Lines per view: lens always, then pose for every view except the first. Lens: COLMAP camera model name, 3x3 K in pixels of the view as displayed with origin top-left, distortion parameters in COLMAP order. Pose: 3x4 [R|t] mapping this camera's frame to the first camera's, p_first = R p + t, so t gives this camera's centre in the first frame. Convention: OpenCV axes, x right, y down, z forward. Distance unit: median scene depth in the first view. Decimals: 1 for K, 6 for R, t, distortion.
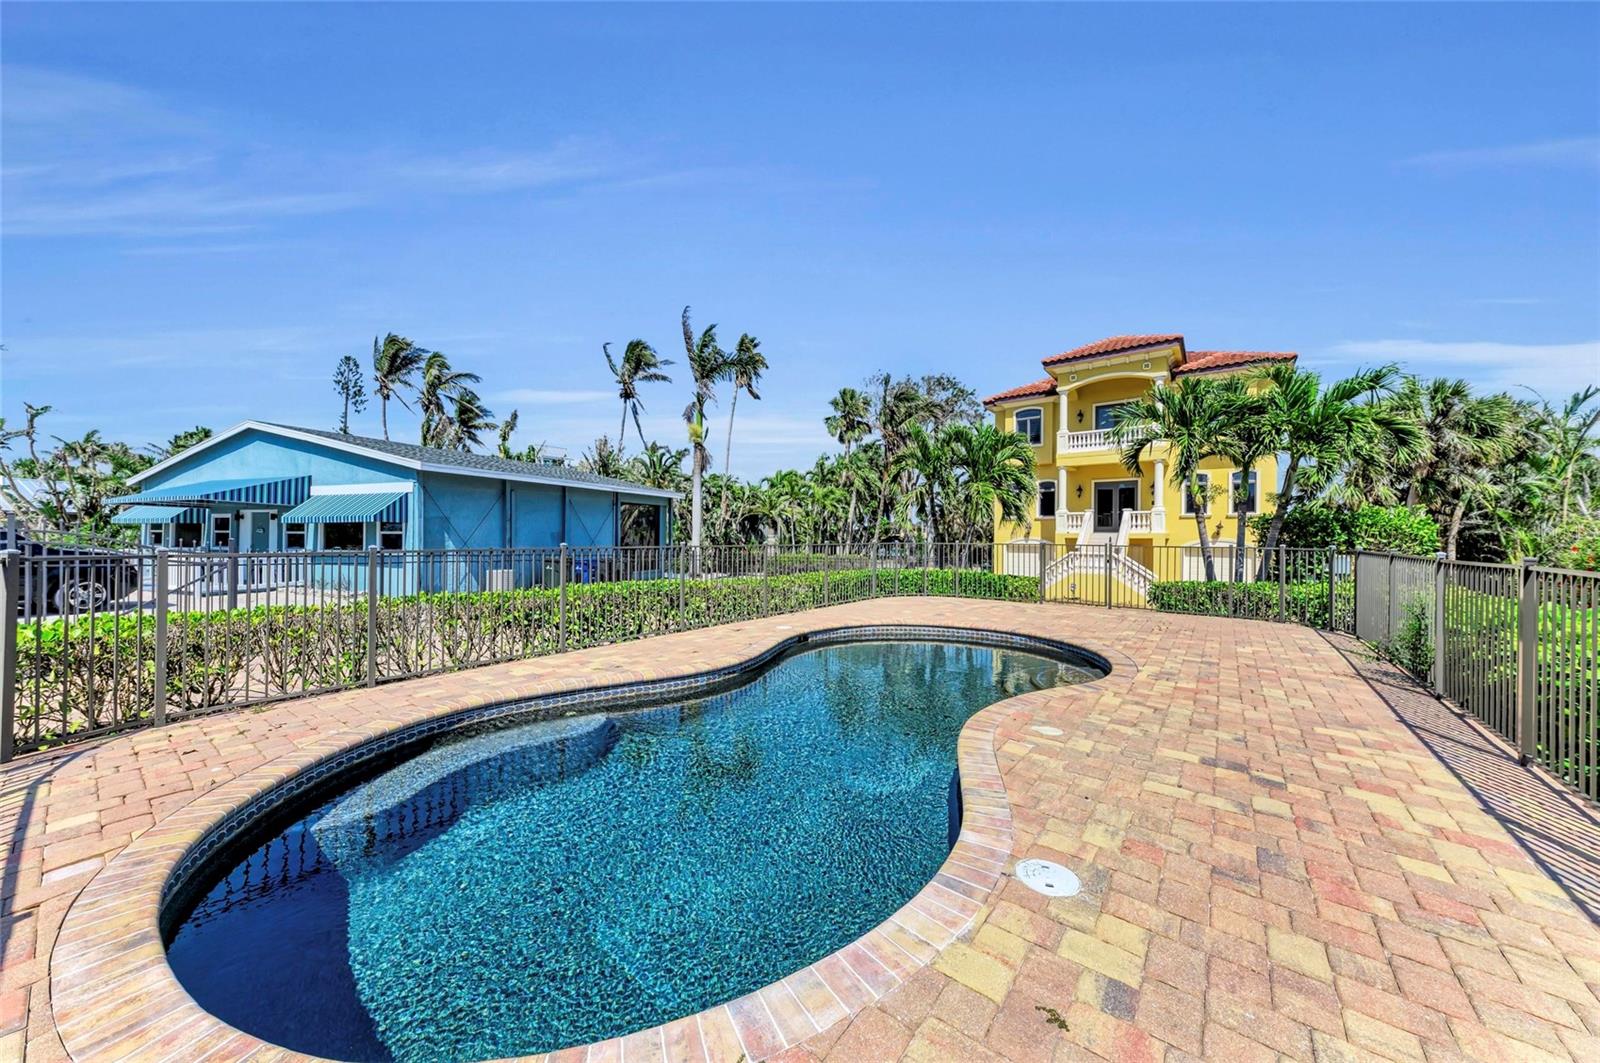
lens RADIAL K [[541.3, 0, 794.2], [0, 541.3, 537.6], [0, 0, 1]] dist [0.002370, 0.000073]
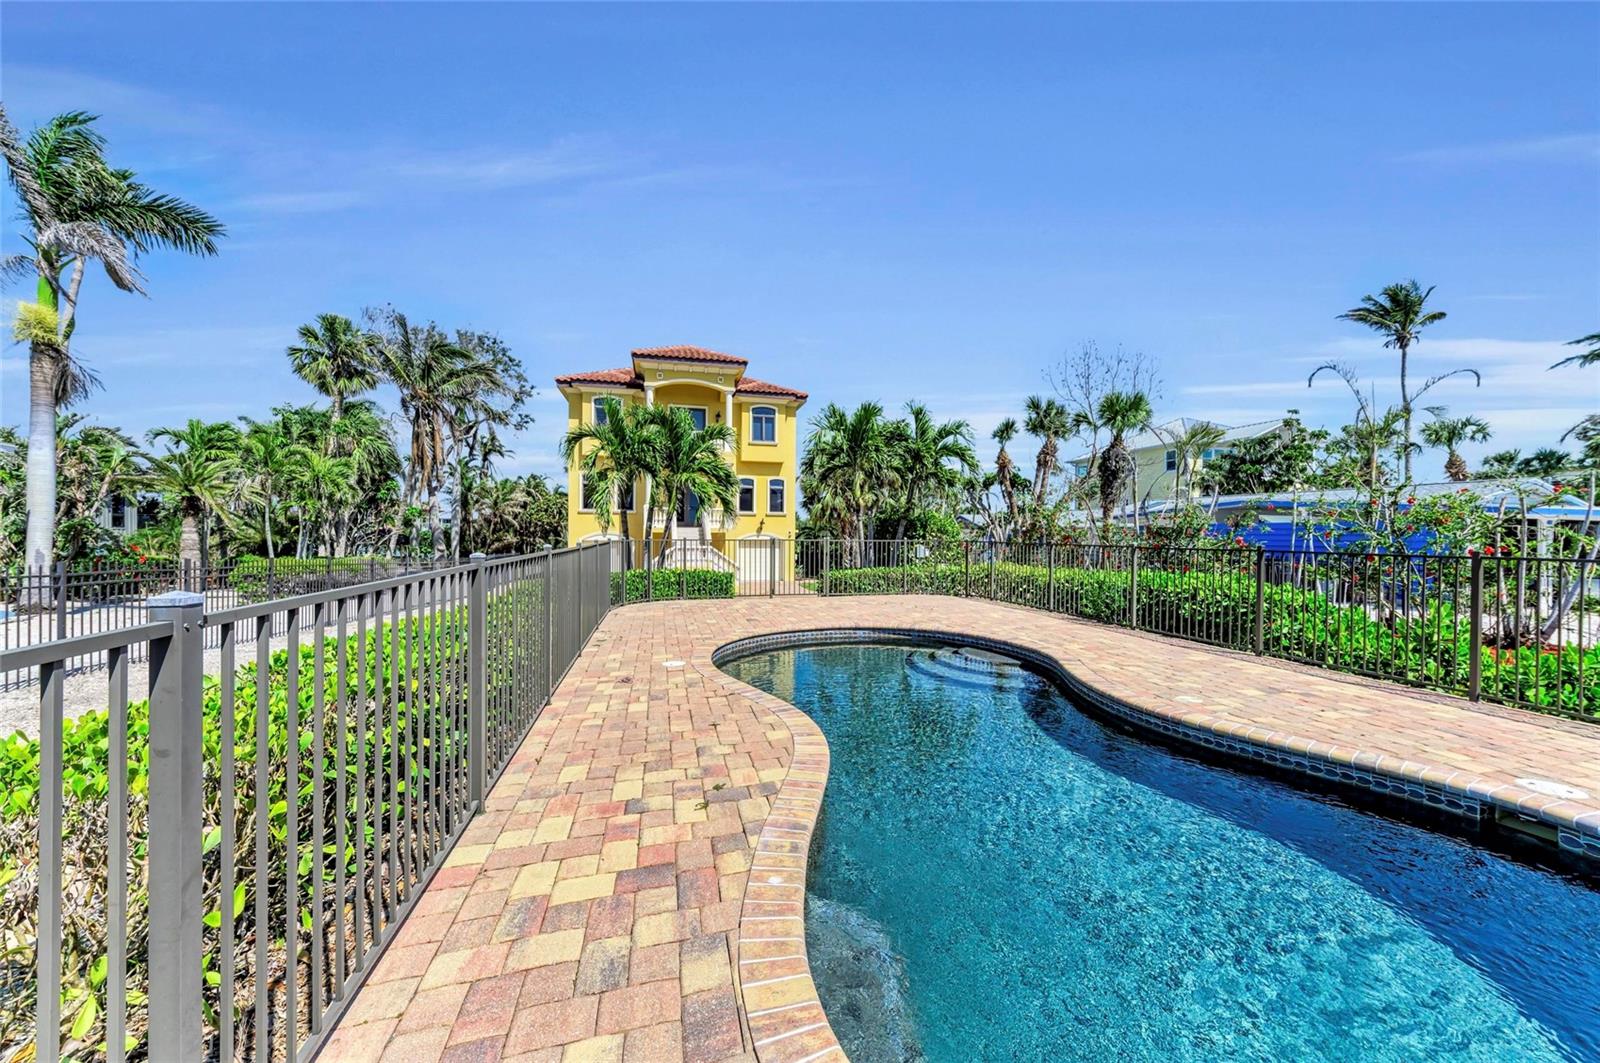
lens RADIAL K [[559.2, 0, 802.1], [0, 559.2, 534.0], [0, 0, 1]] dist [0.000883, -0.000098]
pose [[0.615372, -0.006242, 0.788212, -0.153905], [0.001883, 0.999977, 0.006448, -0.002120], [-0.788235, -0.002483, 0.615370, 0.139153]]
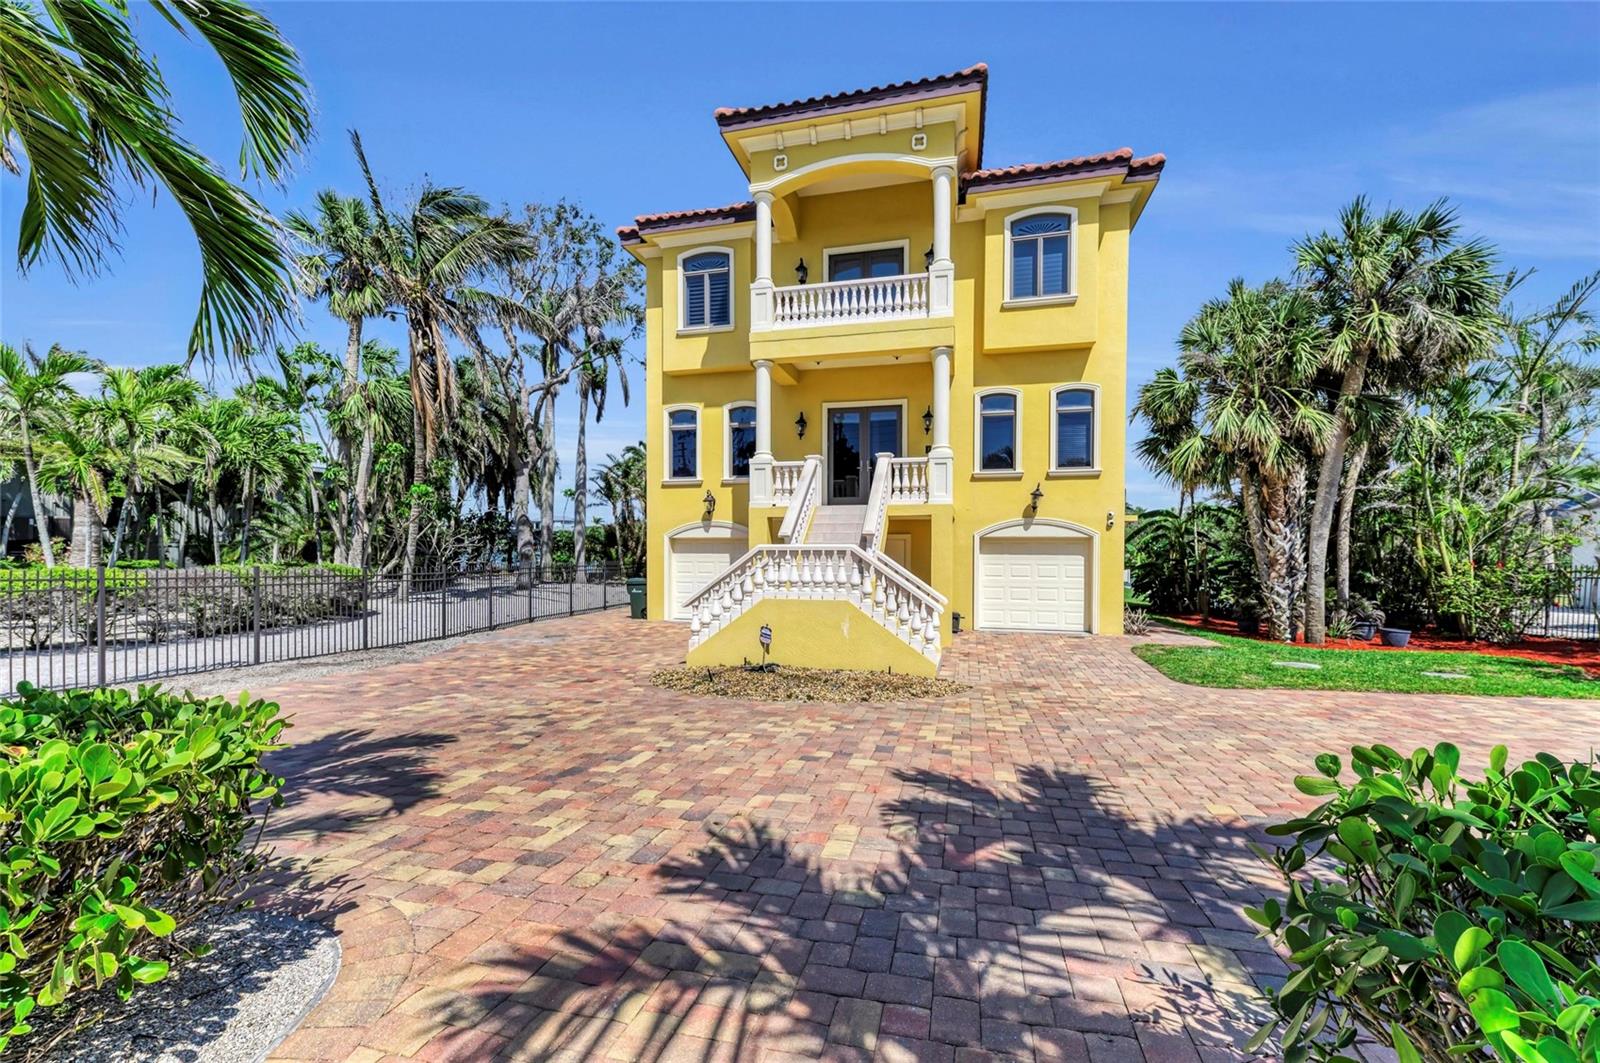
lens RADIAL K [[667.1, 0, 787.2], [0, 667.1, 554.5], [0, 0, 1]] dist [0.001462, 0.000055]
pose [[0.915644, -0.018491, 0.401564, 0.292839], [0.007764, 0.999569, 0.028323, 0.016503], [-0.401915, -0.022816, 0.915393, 0.484285]]
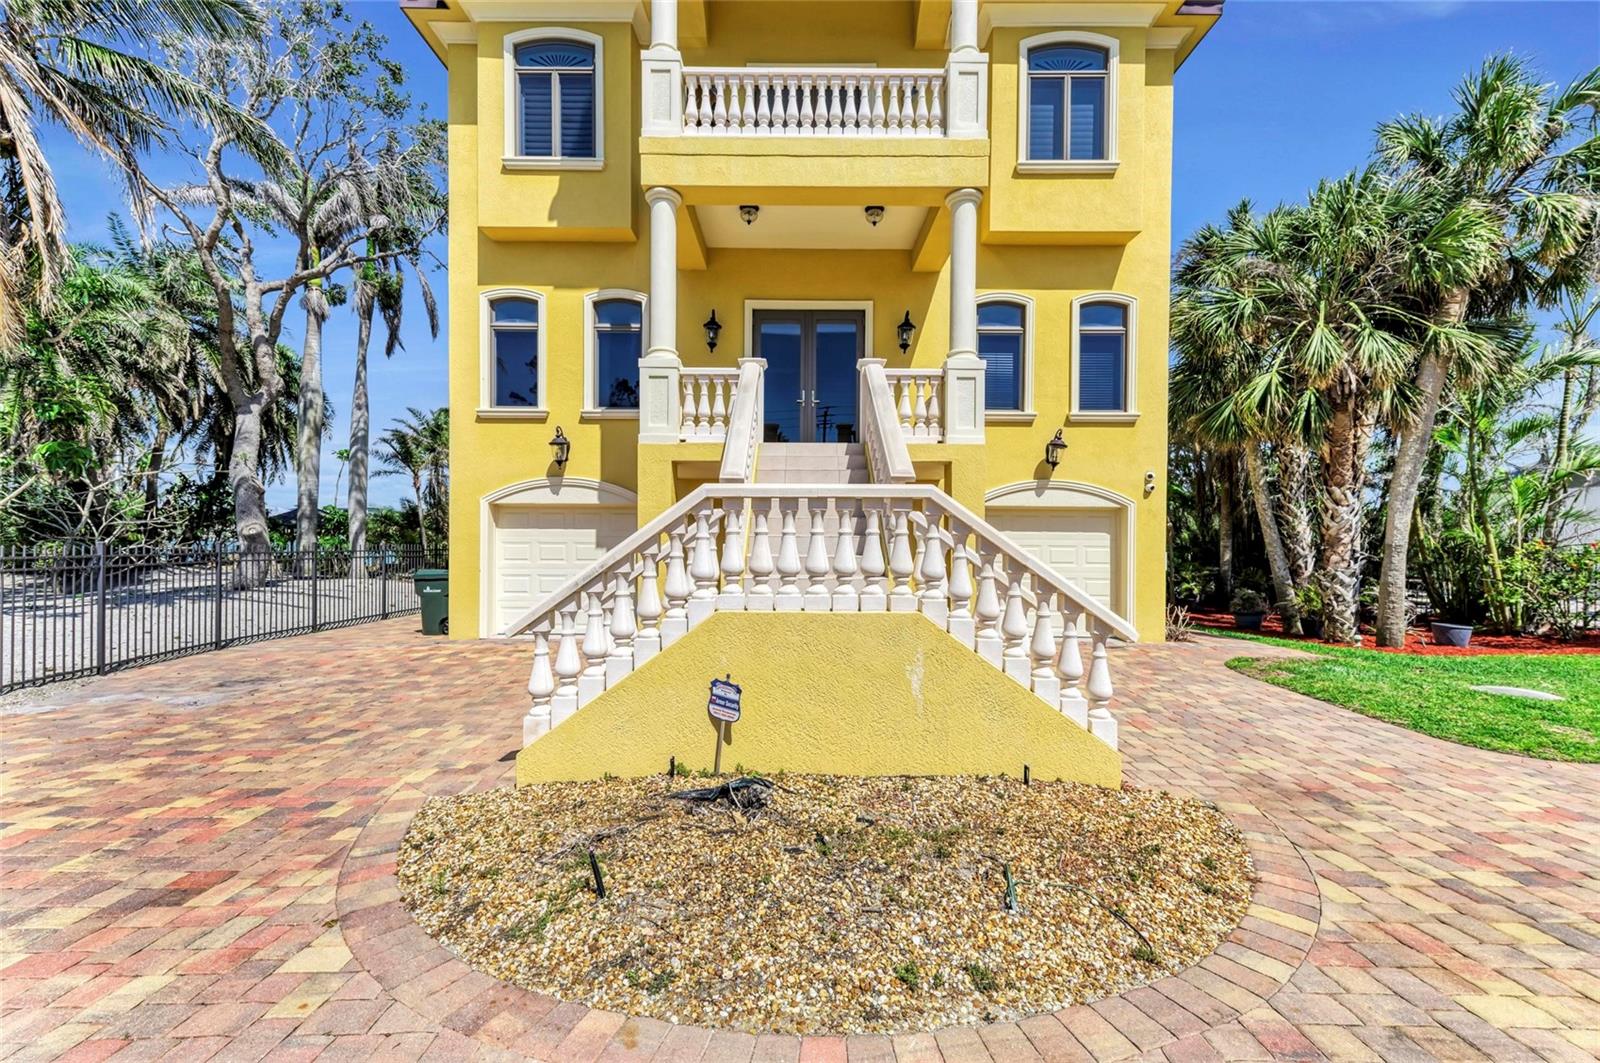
lens RADIAL K [[635.8, 0, 797.9], [0, 635.8, 540.7], [0, 0, 1]] dist [0.015228, -0.000517]
pose [[0.781345, -0.010829, 0.624005, 0.360043], [-0.001547, 0.999813, 0.019288, 0.034065], [-0.624097, -0.016035, 0.781182, 0.731751]]
